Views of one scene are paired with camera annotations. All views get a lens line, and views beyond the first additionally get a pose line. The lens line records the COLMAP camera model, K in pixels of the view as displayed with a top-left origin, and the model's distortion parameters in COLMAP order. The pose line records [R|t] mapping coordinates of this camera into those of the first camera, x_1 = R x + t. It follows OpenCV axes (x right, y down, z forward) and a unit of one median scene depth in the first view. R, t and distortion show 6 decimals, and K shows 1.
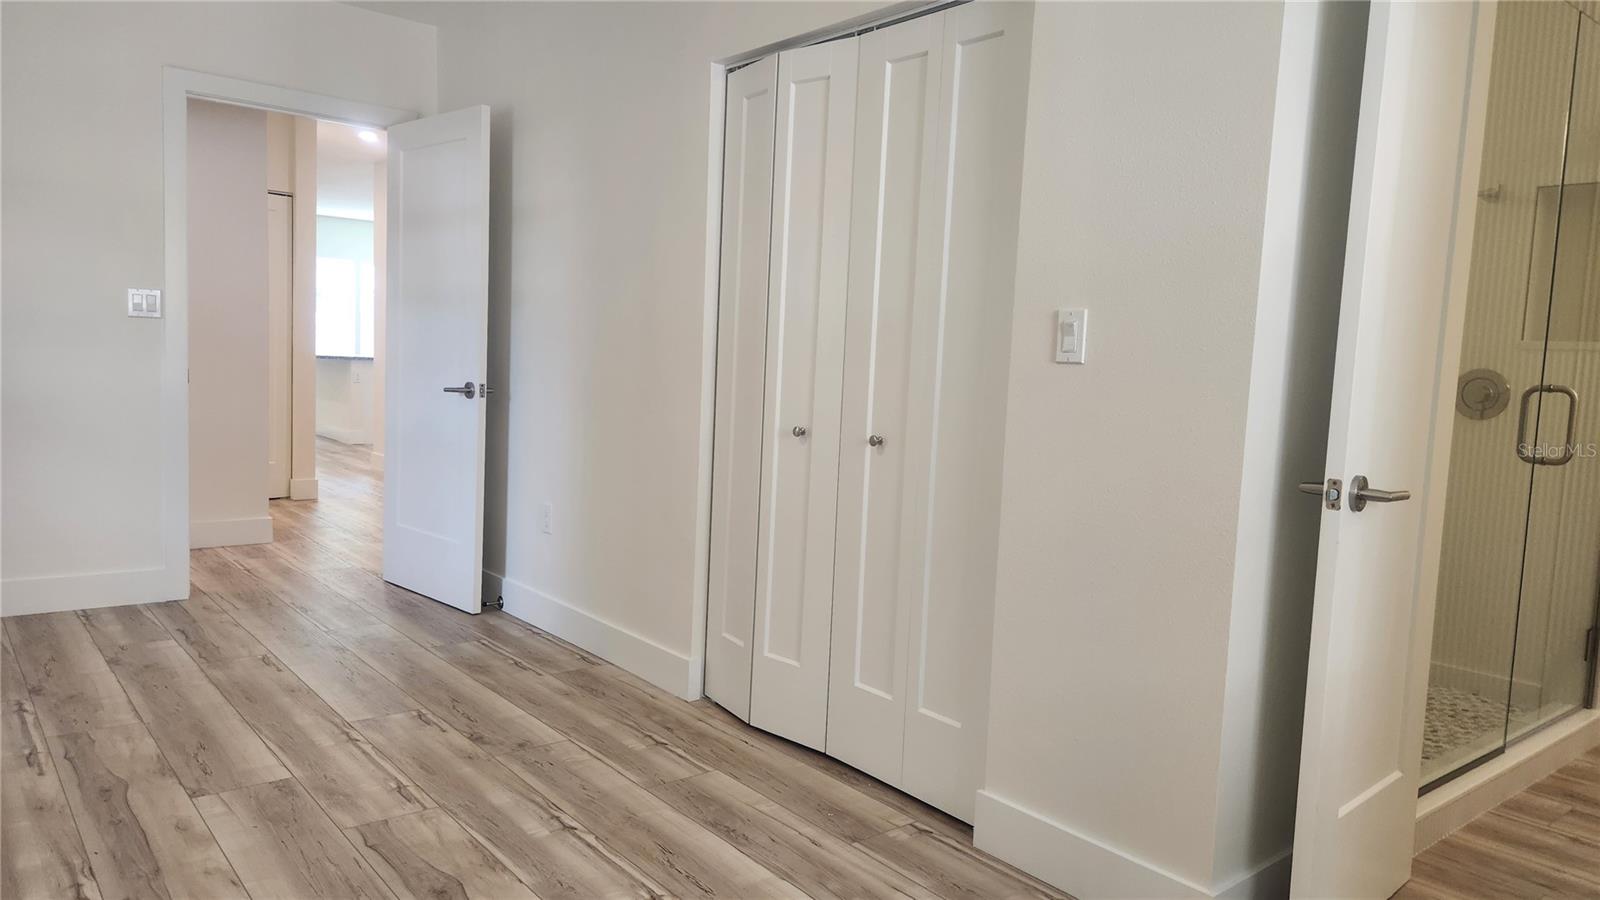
lens RADIAL K [[1063.6, 0, 789.7], [0, 1063.6, 436.5], [0, 0, 1]] dist [0.081642, -0.069534]
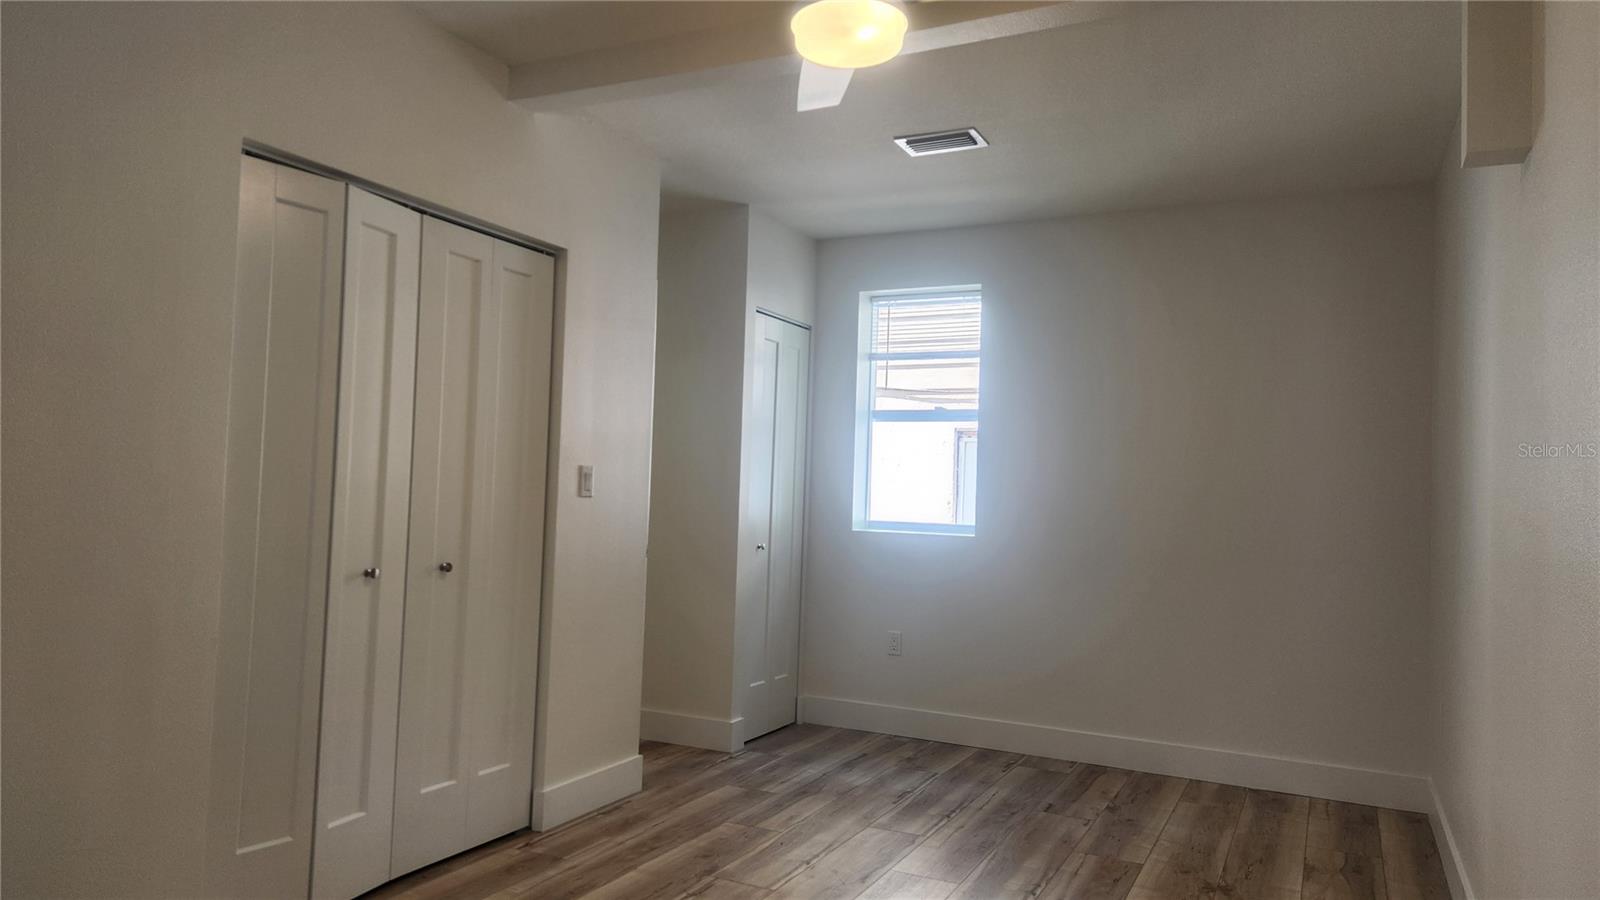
lens RADIAL K [[1063.6, 0, 789.7], [0, 1063.6, 436.5], [0, 0, 1]] dist [0.081642, -0.069534]
pose [[-0.404895, 0.005142, 0.914349, -1.241511], [0.031757, 0.999460, 0.008443, -0.147396], [-0.913811, 0.032456, -0.404840, 1.217941]]
